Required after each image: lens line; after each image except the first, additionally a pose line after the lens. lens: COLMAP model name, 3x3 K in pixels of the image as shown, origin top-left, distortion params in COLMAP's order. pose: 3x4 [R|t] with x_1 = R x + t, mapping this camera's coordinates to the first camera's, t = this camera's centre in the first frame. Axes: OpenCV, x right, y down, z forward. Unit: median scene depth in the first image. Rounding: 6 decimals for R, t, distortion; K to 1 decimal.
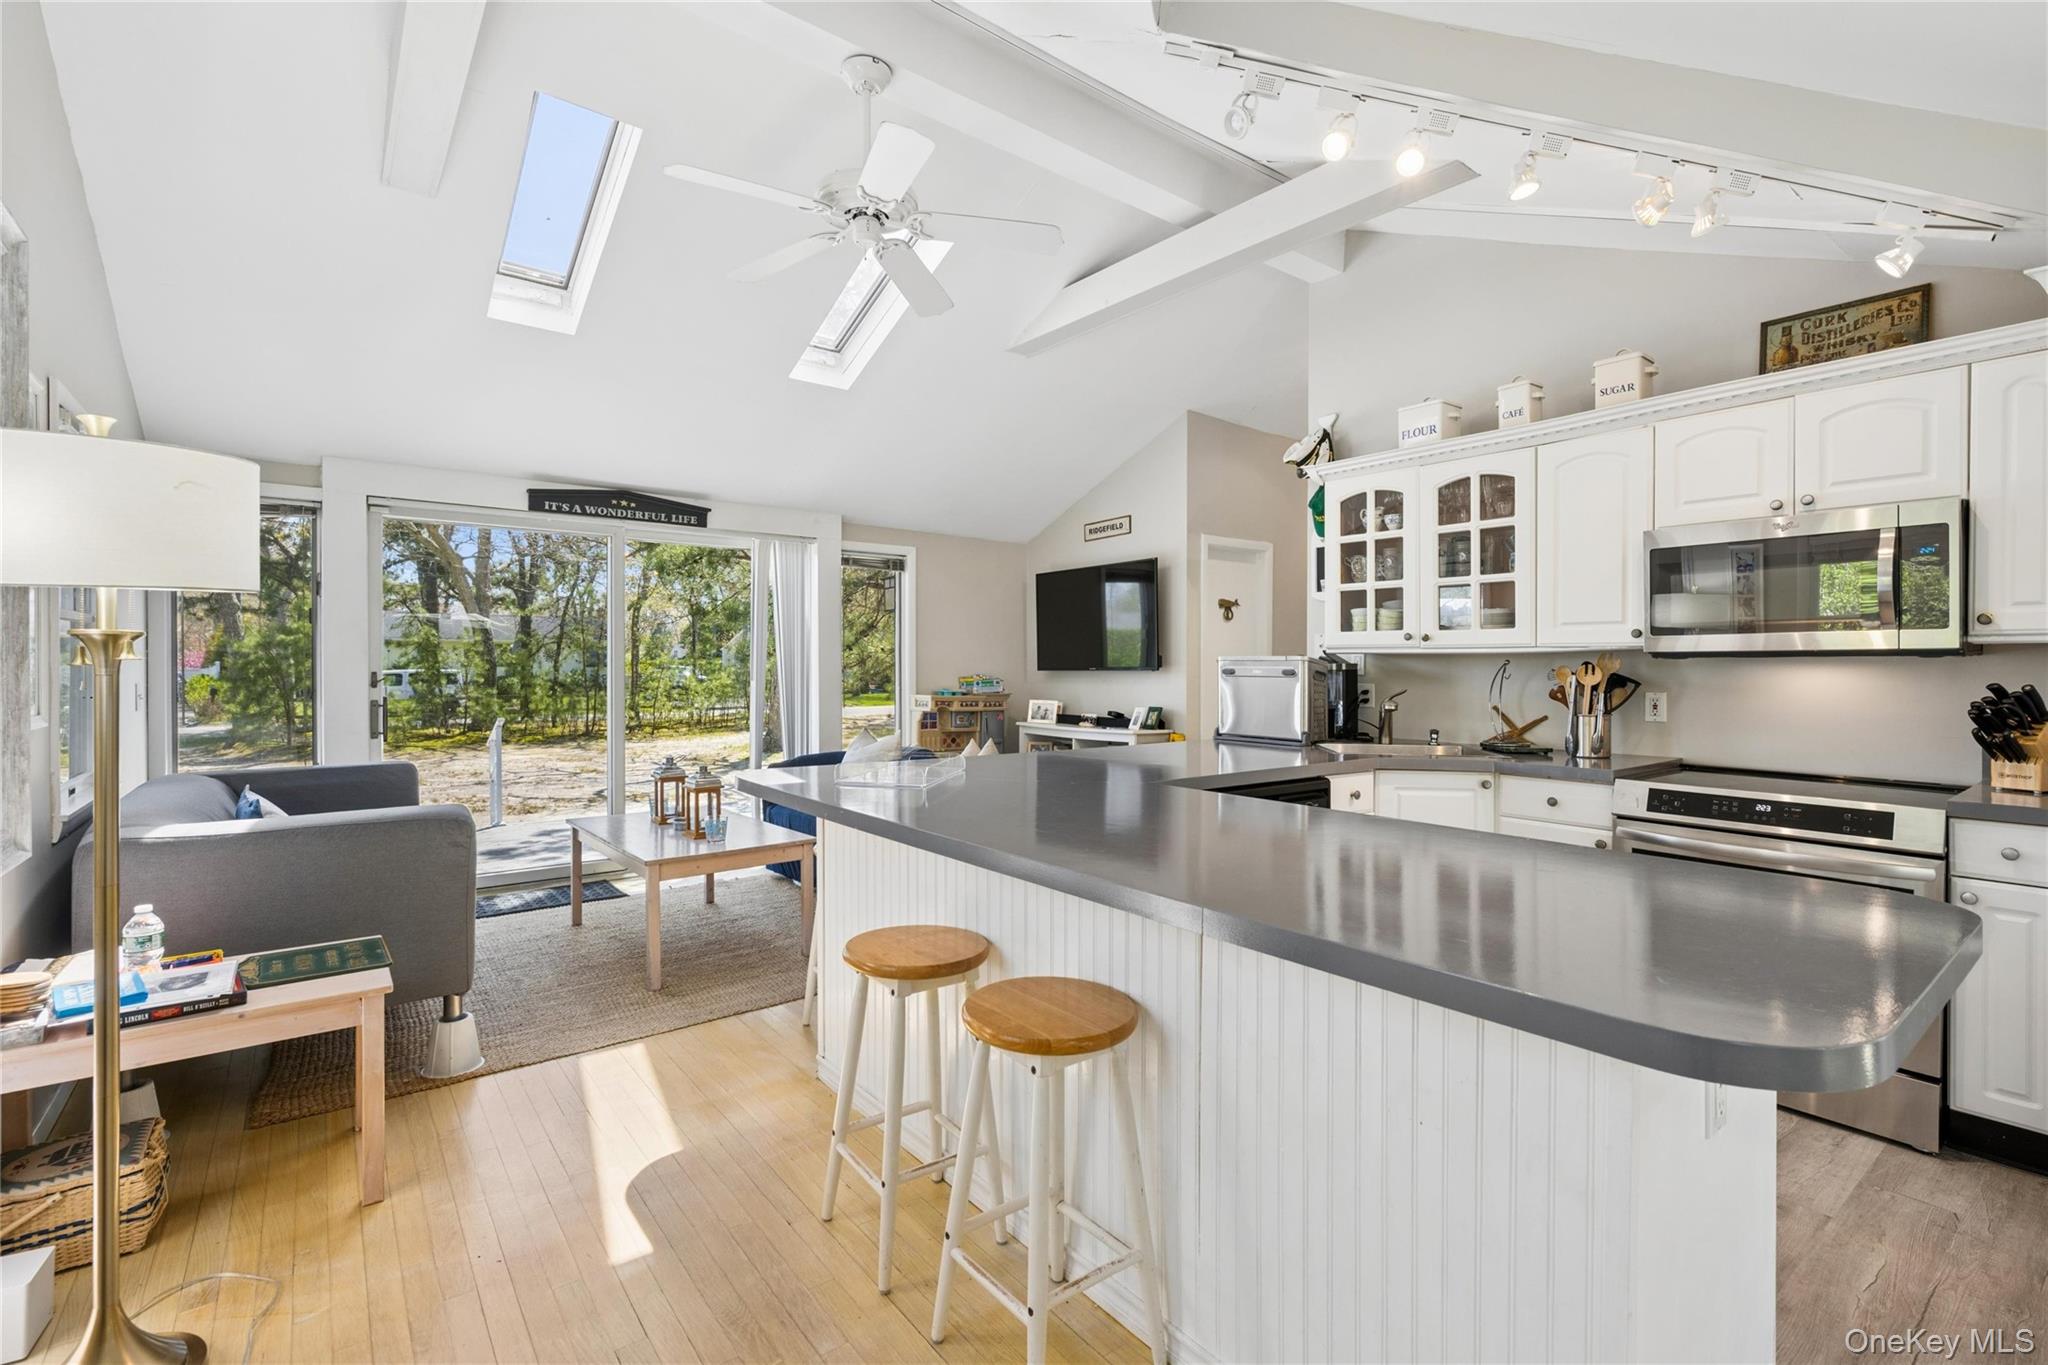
lens RADIAL K [[911.6, 0, 1024.0], [0, 911.6, 682.5], [0, 0, 1]] dist [0.000217, 0.000060]
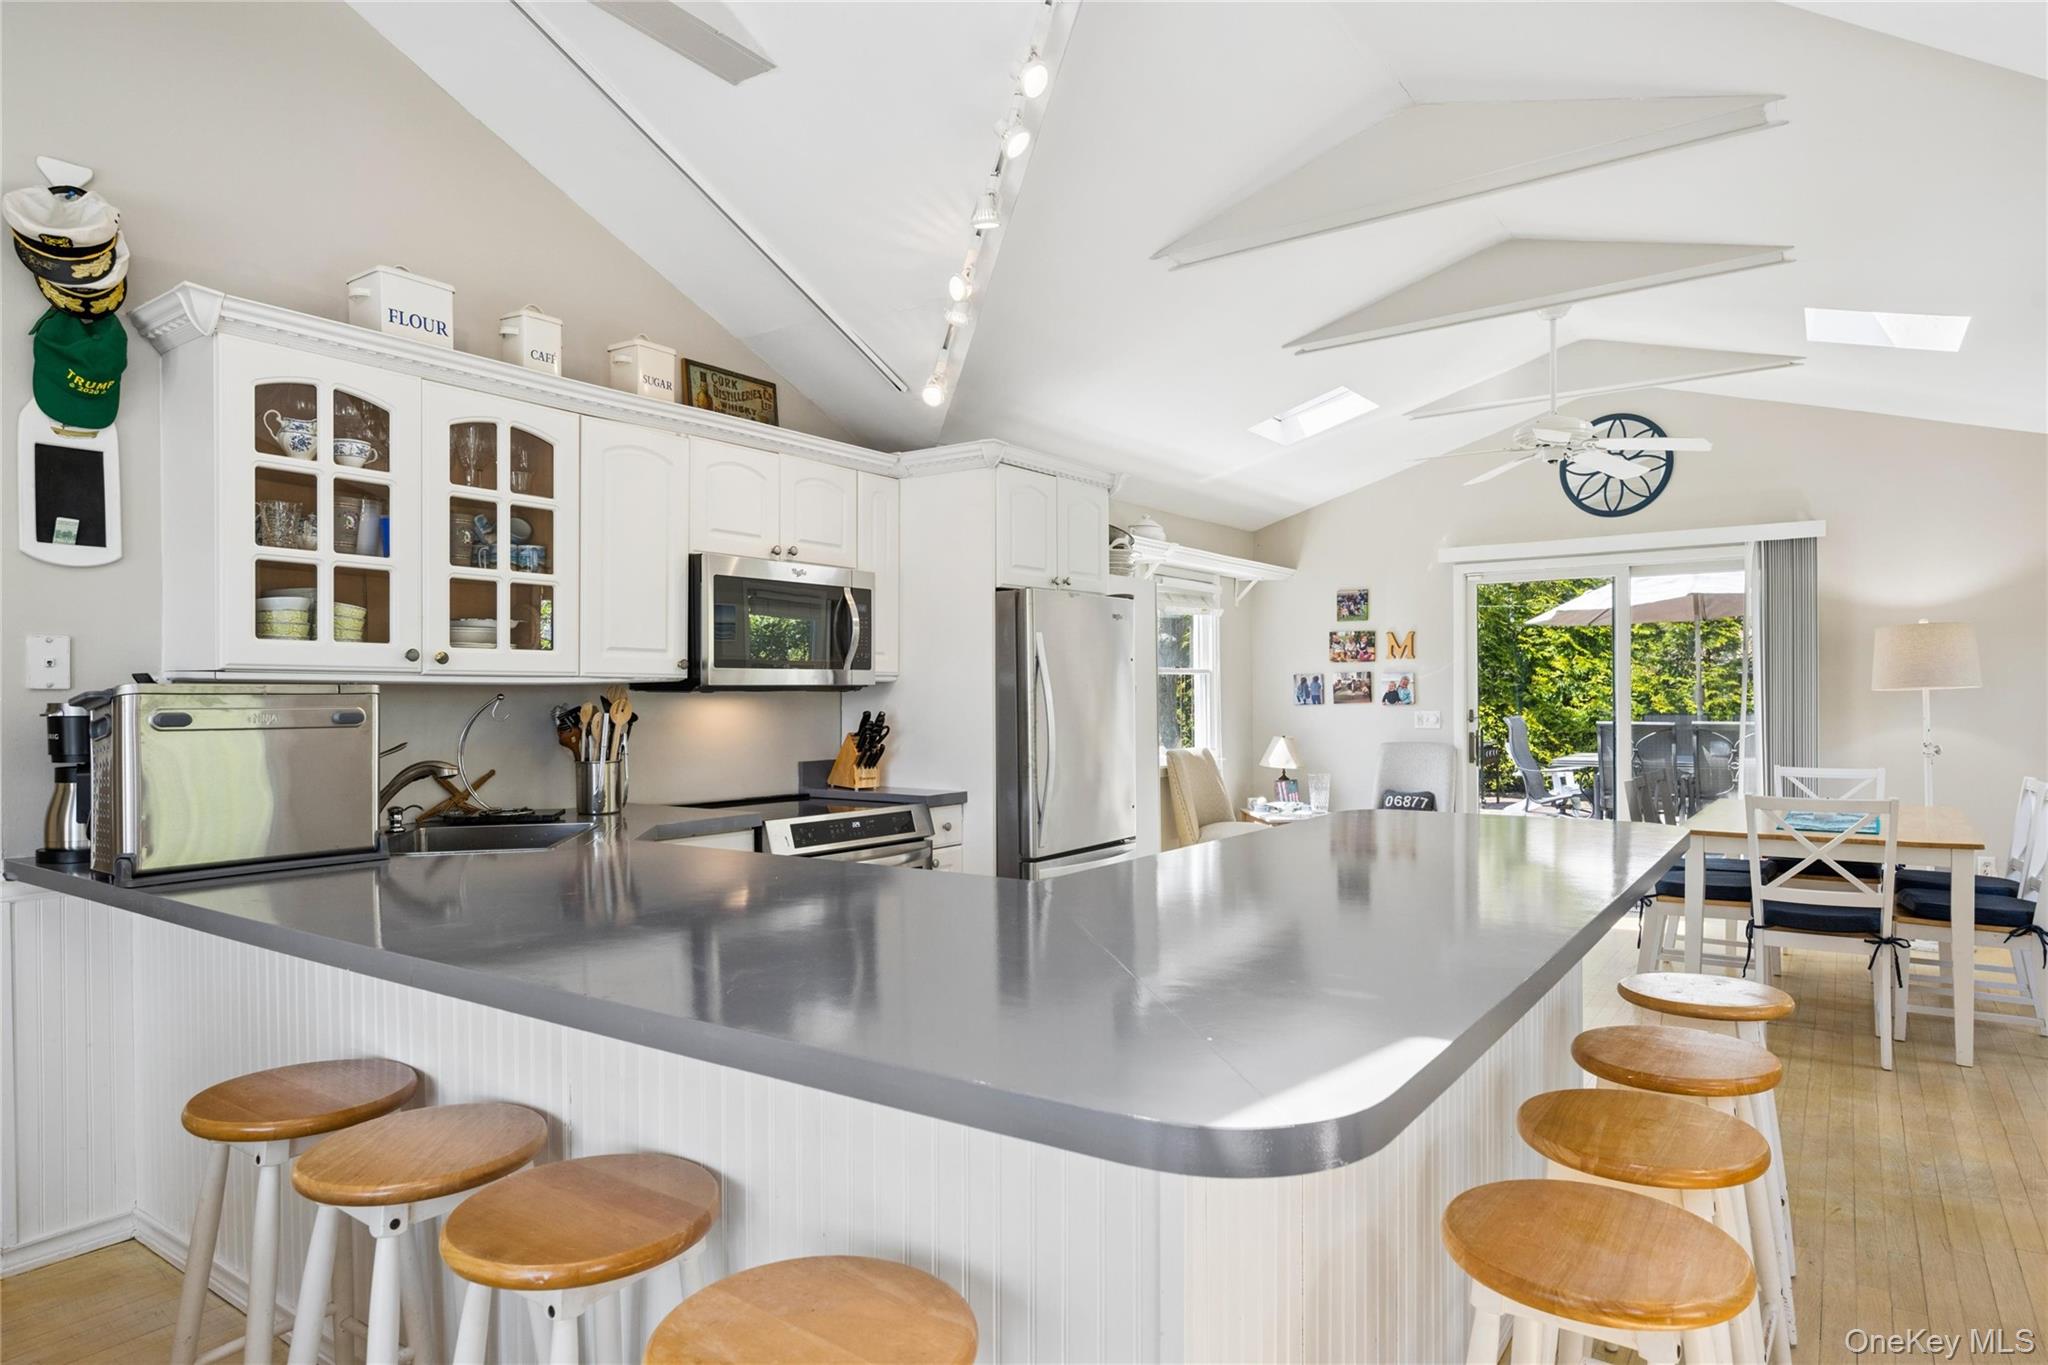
lens RADIAL K [[1186.5, 0, 1024.0], [0, 1186.5, 682.5], [0, 0, 1]] dist [-0.001461, -0.000283]
pose [[-0.293993, 0.008430, 0.955771, -0.469282], [0.019954, 0.999797, -0.002680, -0.022991], [-0.955599, 0.018284, -0.294101, 0.890122]]
